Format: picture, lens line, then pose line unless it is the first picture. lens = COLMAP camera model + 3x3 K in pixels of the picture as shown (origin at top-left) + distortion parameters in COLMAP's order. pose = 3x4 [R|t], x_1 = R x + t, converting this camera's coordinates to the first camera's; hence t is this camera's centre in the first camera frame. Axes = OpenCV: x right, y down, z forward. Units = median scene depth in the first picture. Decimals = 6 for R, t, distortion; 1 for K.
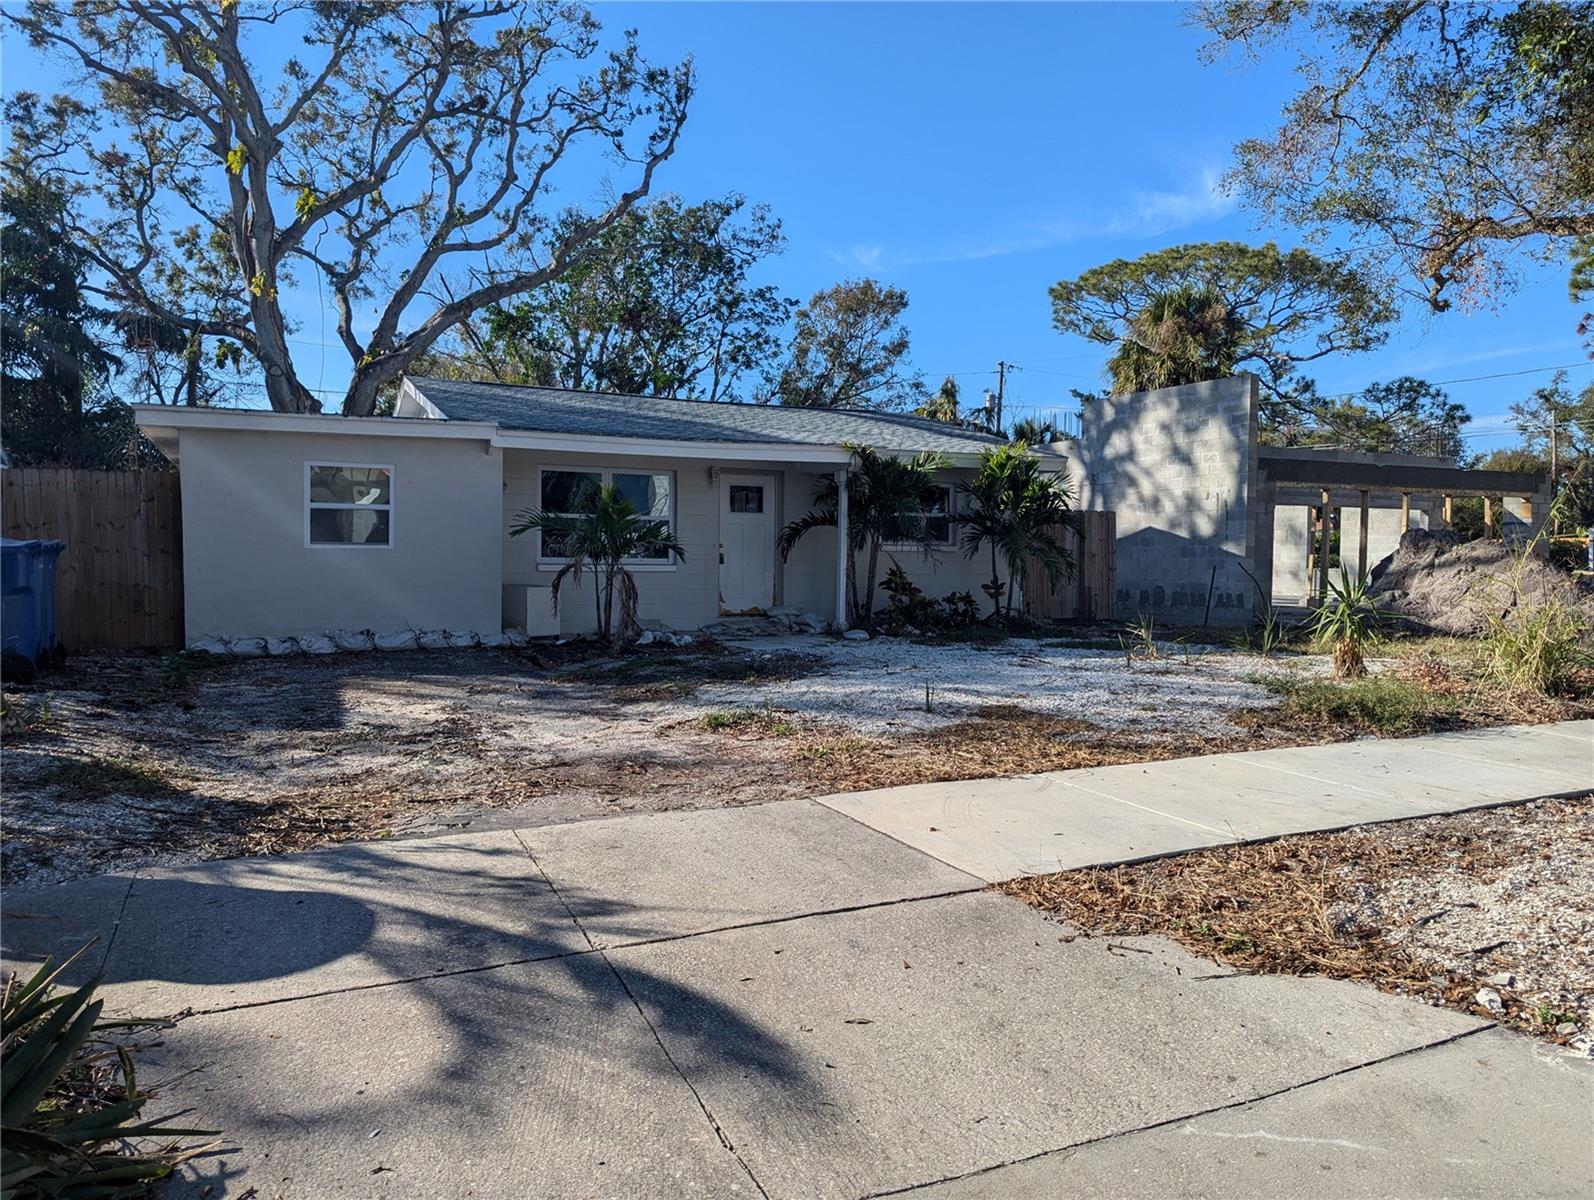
lens RADIAL K [[1117.4, 0, 796.1], [0, 1117.4, 599.8], [0, 0, 1]] dist [0.025724, -0.014962]
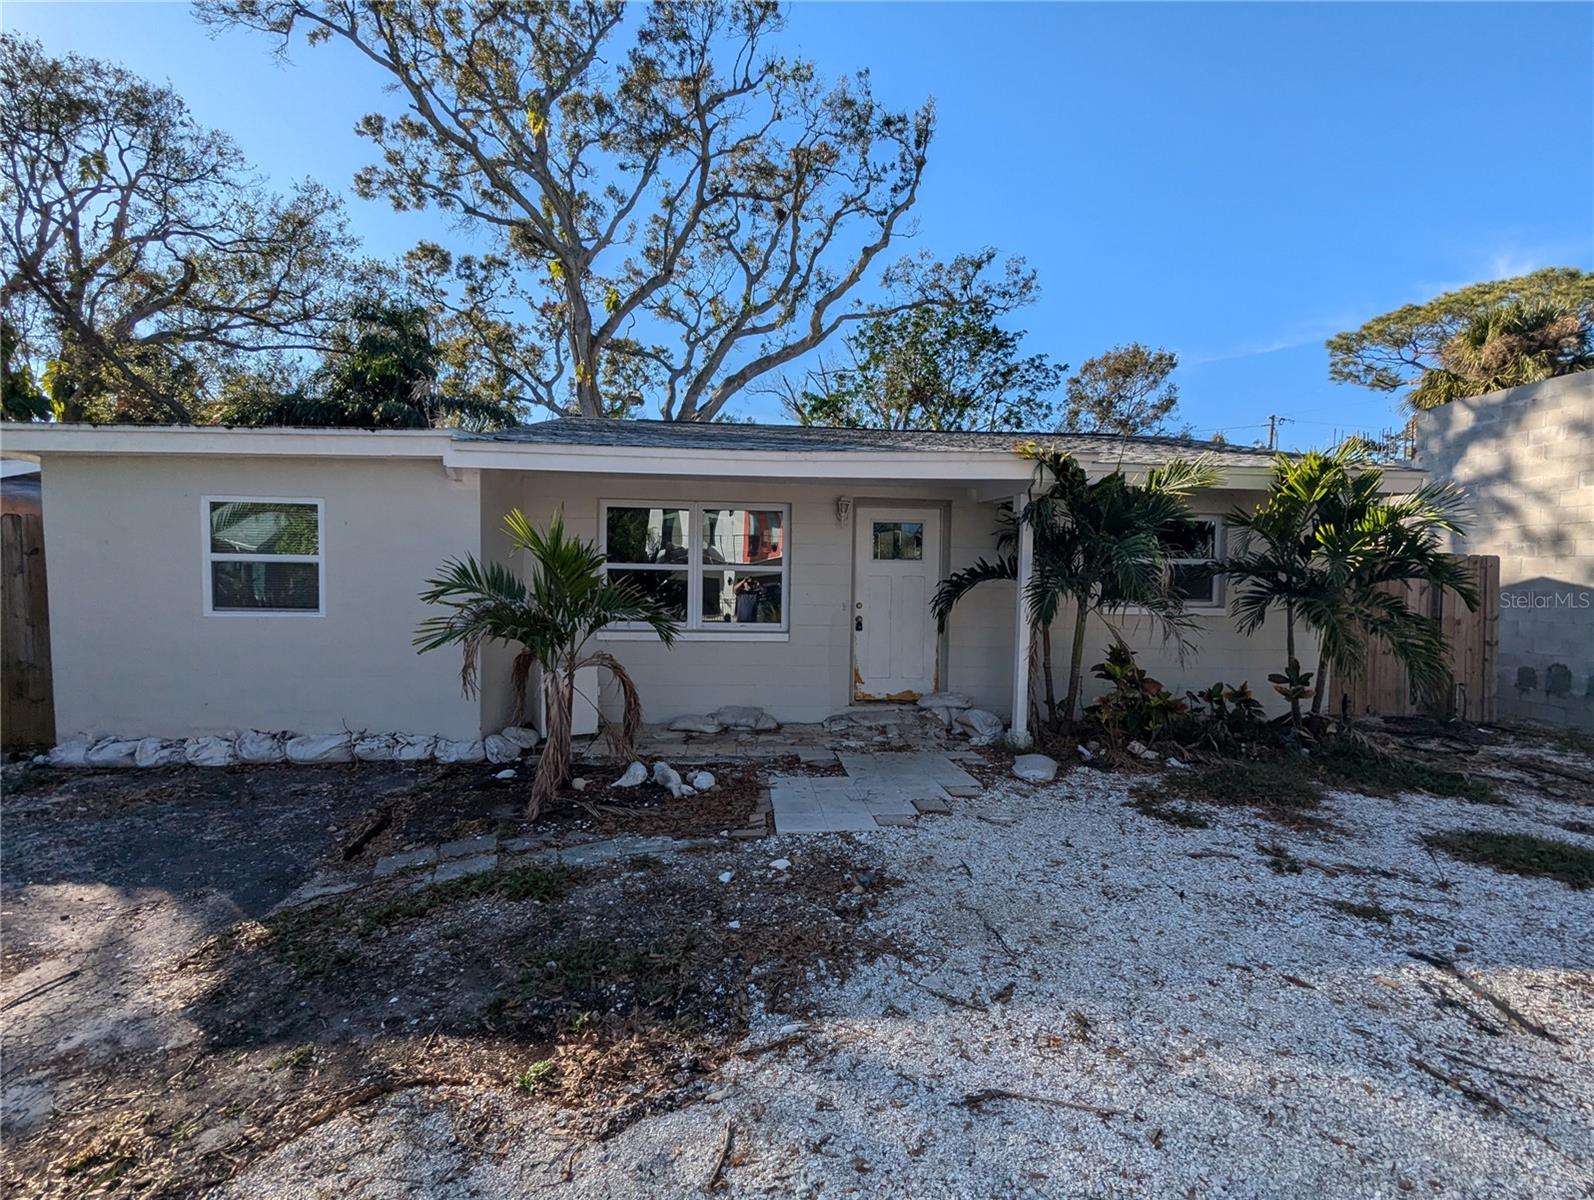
lens RADIAL K [[756.4, 0, 807.6], [0, 756.4, 611.0], [0, 0, 1]] dist [-0.000469, 0.004310]
pose [[0.936254, 0.019349, -0.350790, 0.045930], [-0.020801, 0.999784, -0.000372, -0.027405], [0.350707, 0.007645, 0.936454, 0.326069]]
